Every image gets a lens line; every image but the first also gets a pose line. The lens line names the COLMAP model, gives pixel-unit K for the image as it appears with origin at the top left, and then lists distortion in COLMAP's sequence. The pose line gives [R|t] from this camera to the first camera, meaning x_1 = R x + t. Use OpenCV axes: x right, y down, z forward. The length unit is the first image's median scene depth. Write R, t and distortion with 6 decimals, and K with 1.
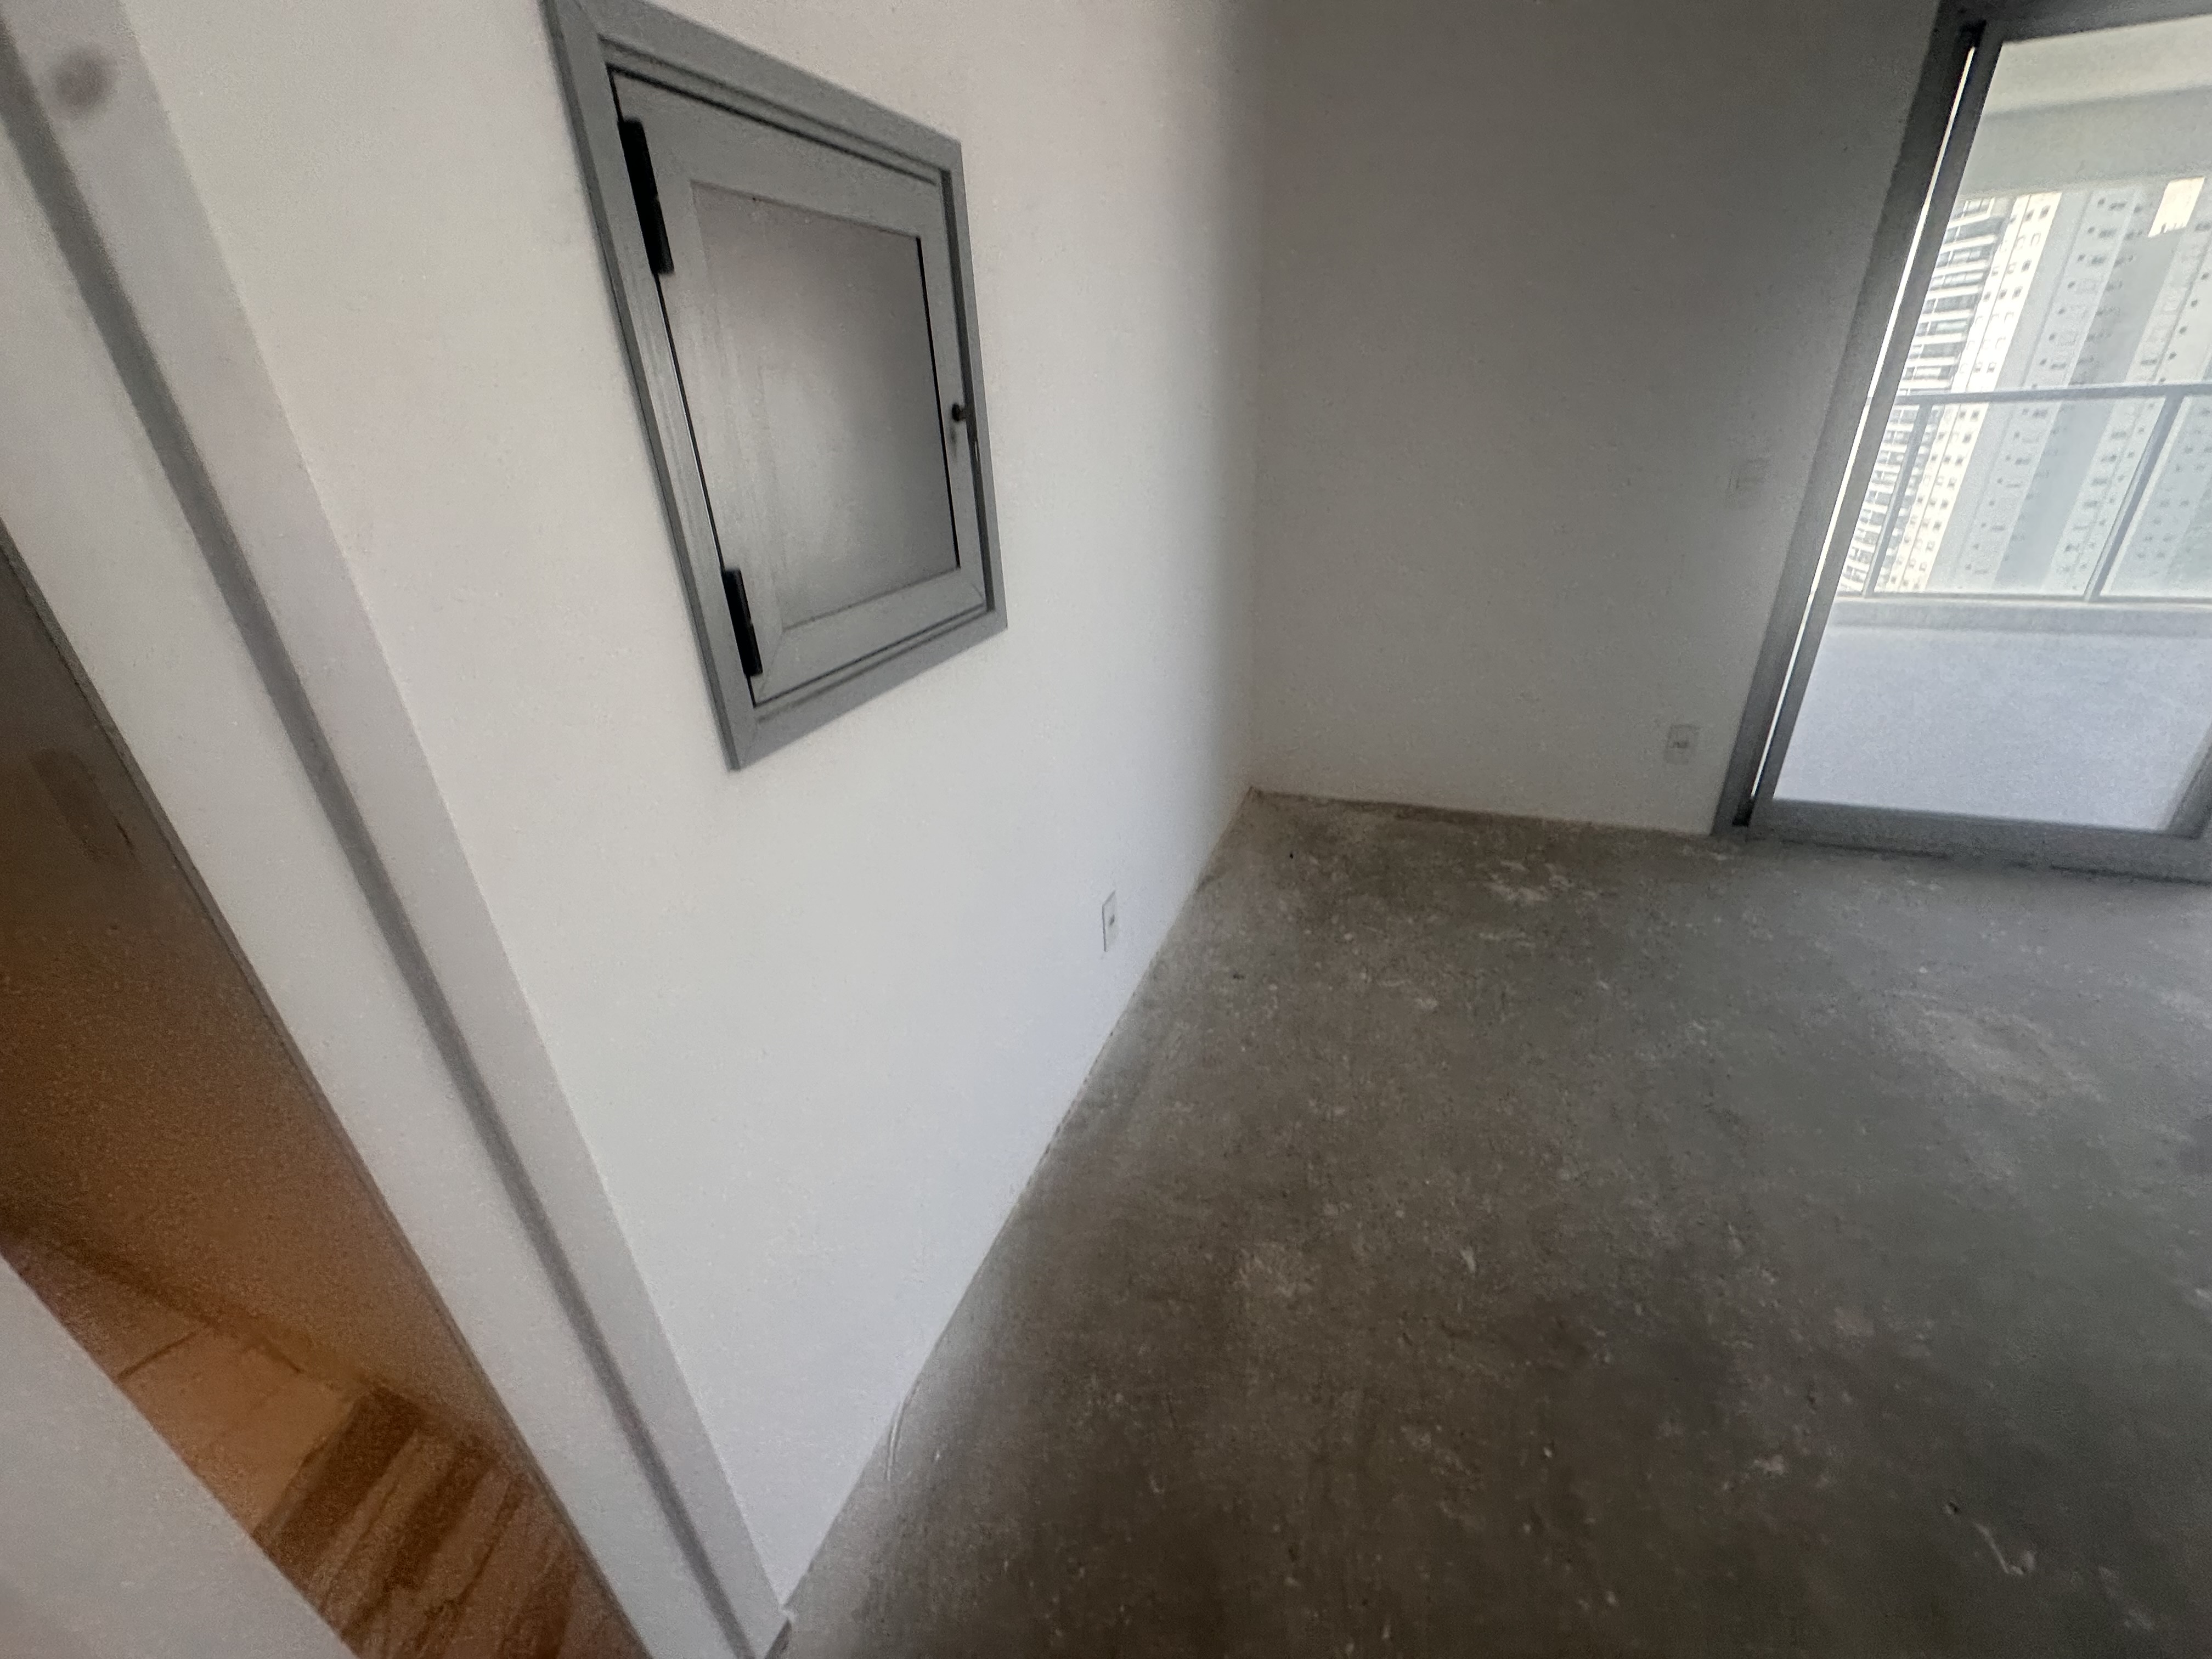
lens RADIAL K [[884.3, 0, 1103.6], [0, 884.3, 827.1], [0, 0, 1]] dist [-0.005483, 0.000263]
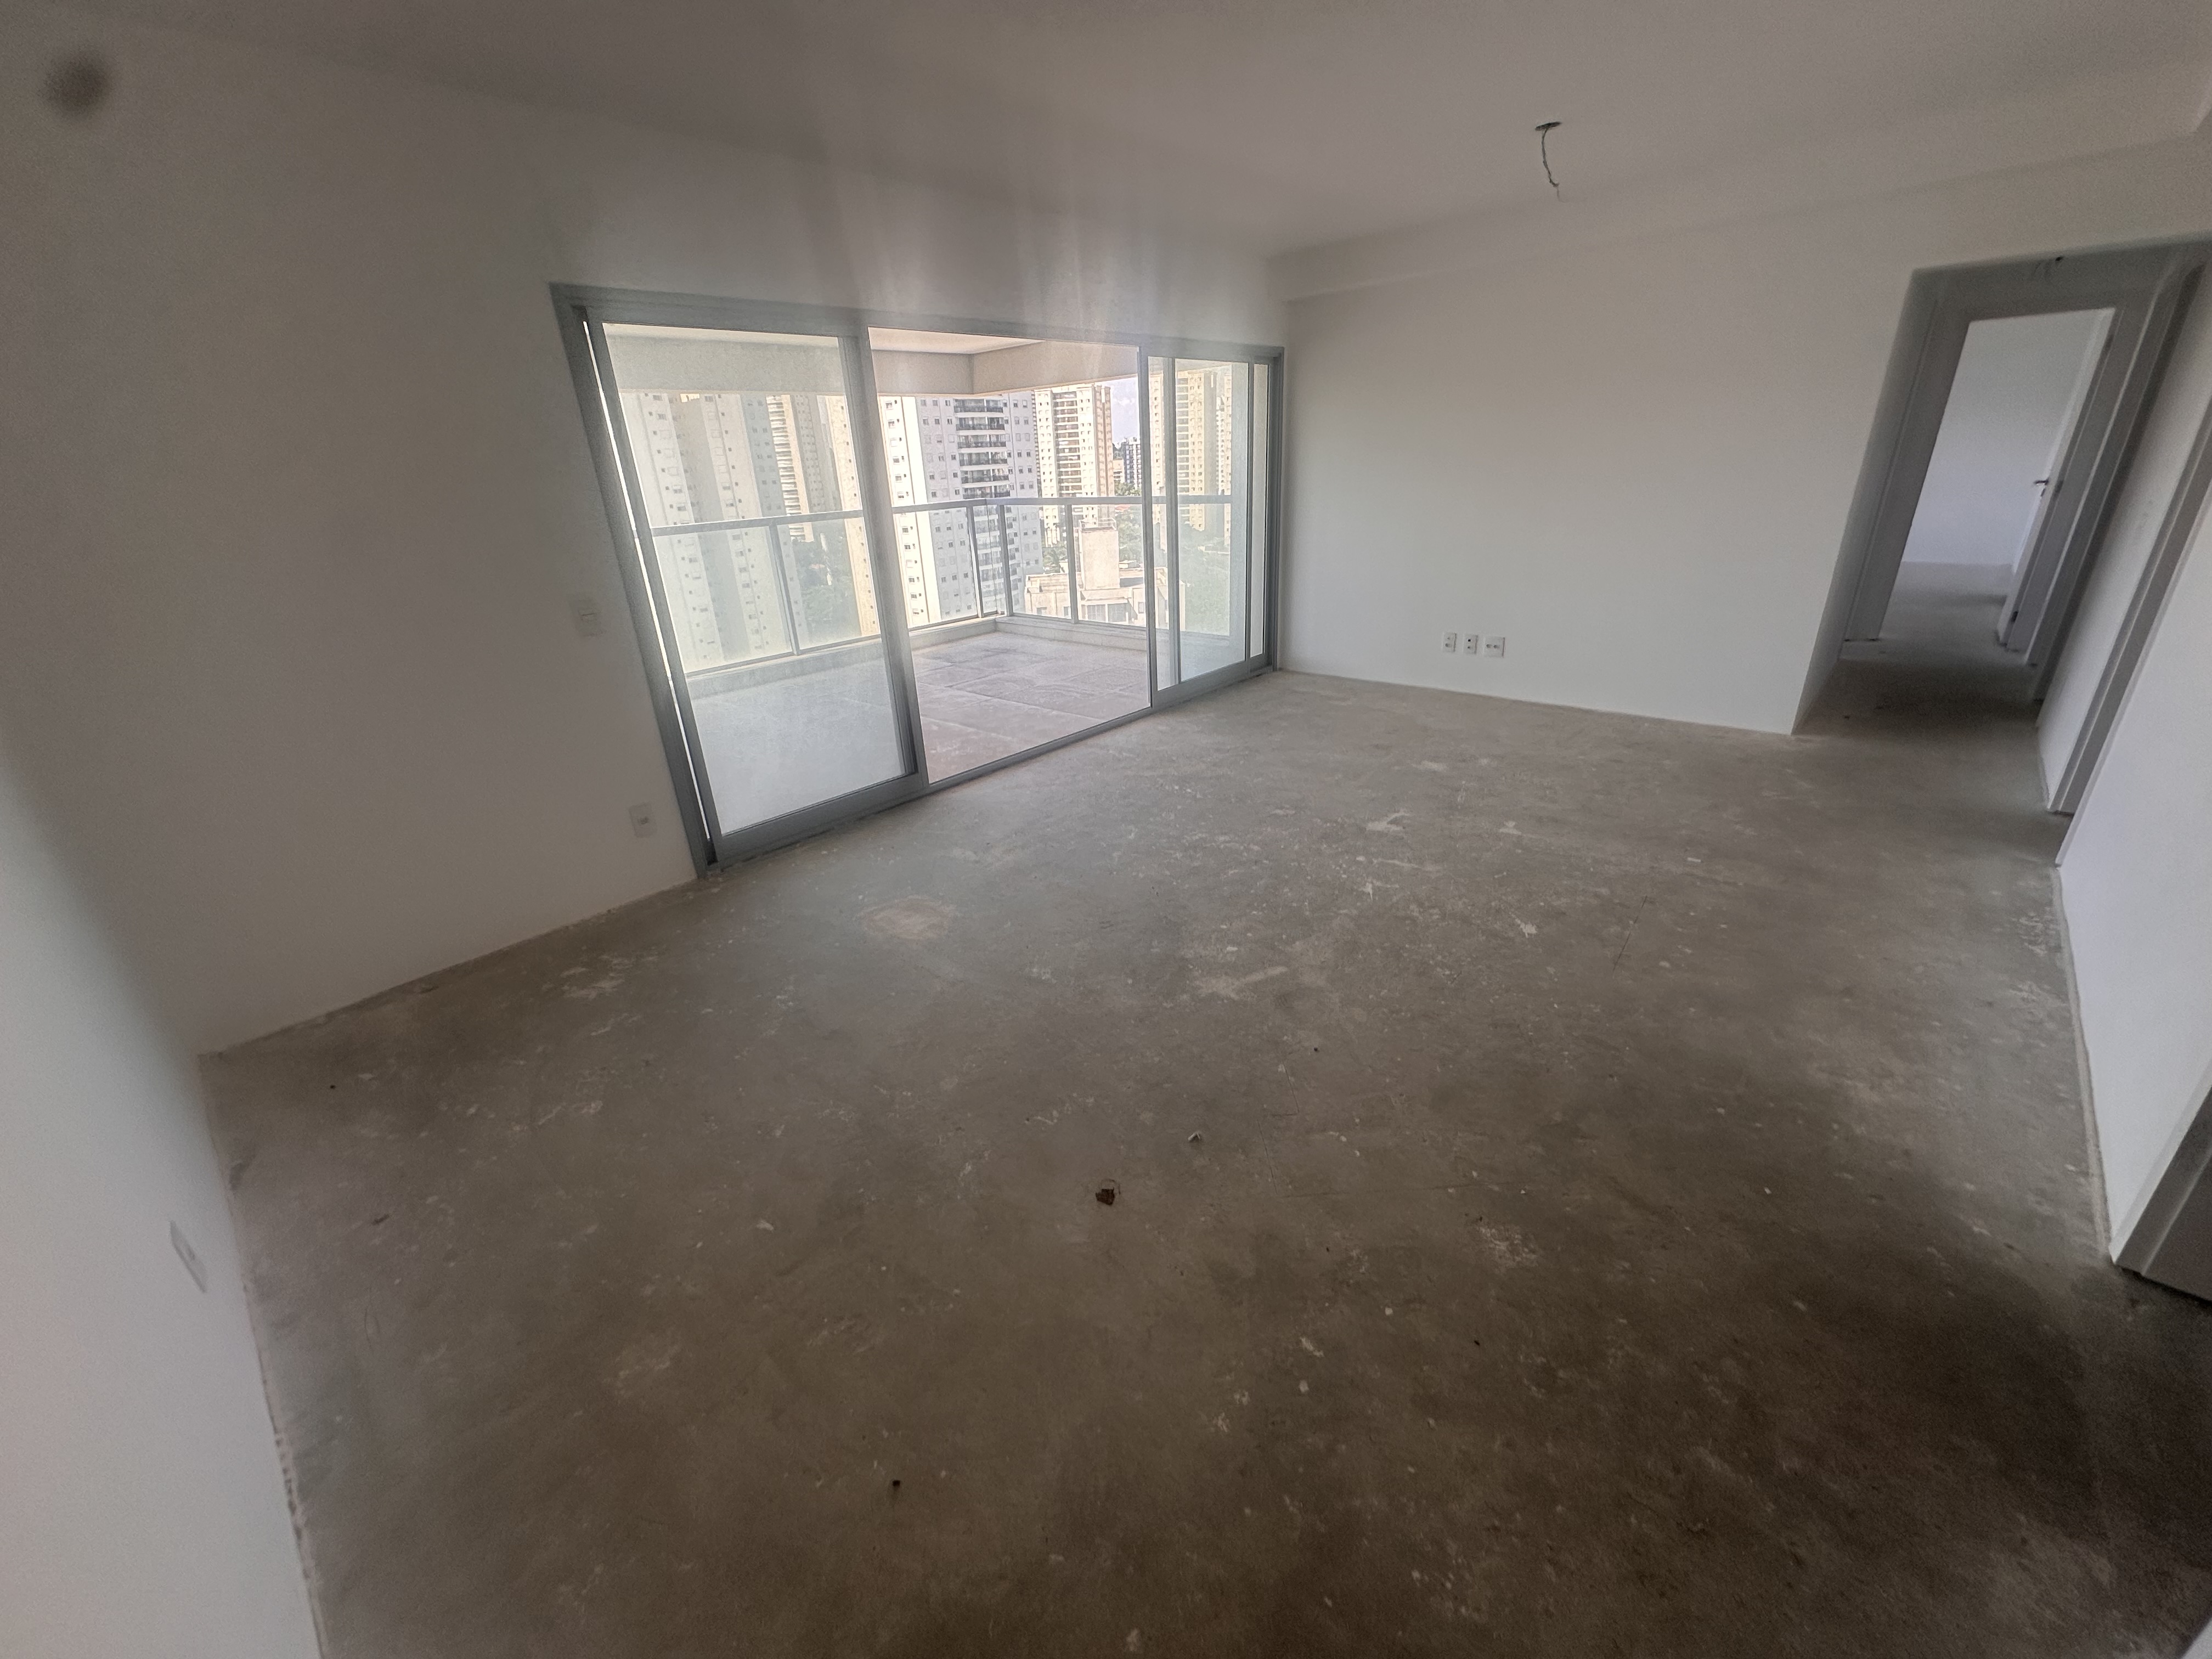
lens RADIAL K [[884.3, 0, 1103.6], [0, 884.3, 827.1], [0, 0, 1]] dist [-0.005483, 0.000263]
pose [[0.370520, -0.328661, 0.868733, -0.164800], [0.428632, 0.890259, 0.153990, -0.002511], [-0.824008, 0.315310, 0.470734, -0.091232]]
